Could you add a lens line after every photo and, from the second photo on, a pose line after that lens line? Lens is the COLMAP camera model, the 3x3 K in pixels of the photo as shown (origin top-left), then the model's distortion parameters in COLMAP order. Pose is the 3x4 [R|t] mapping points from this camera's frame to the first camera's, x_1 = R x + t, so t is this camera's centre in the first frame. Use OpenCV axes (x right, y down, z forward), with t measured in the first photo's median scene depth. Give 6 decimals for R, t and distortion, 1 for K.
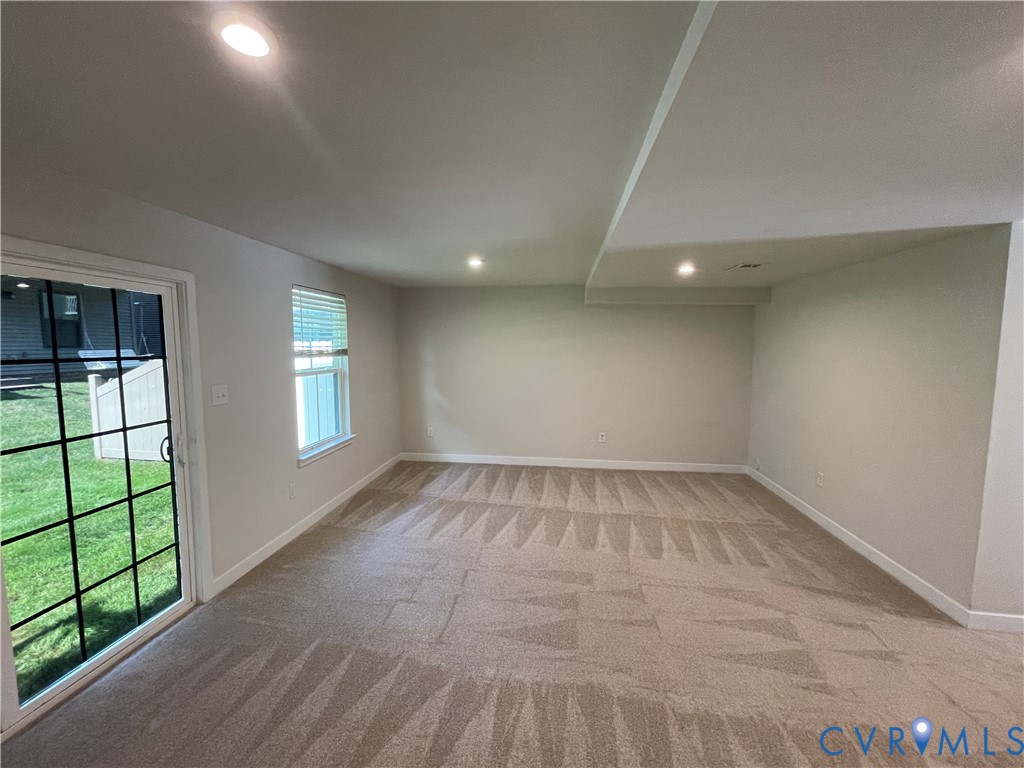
lens RADIAL K [[414.3, 0, 509.8], [0, 414.3, 380.3], [0, 0, 1]] dist [-0.004335, 0.000658]
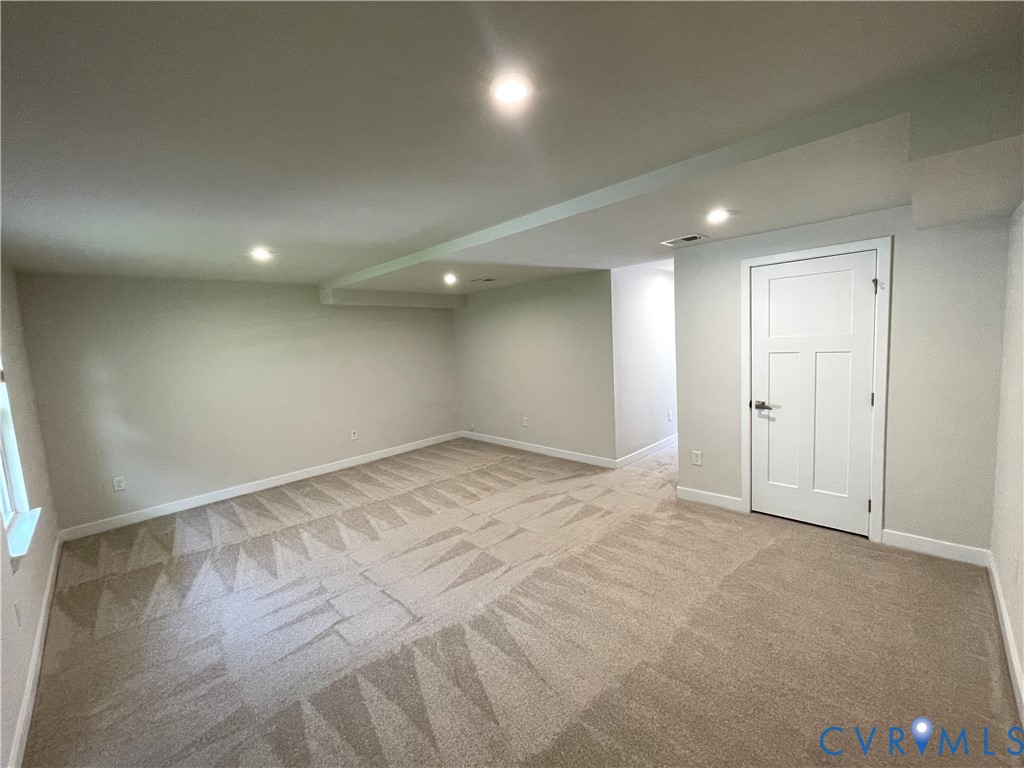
lens RADIAL K [[414.3, 0, 510.6], [0, 414.3, 381.5], [0, 0, 1]] dist [-0.004335, 0.000658]
pose [[0.616417, -0.122042, 0.777905, -0.441028], [0.126671, 0.990418, 0.055007, -0.000069], [-0.777164, 0.064630, 0.625970, 0.064127]]
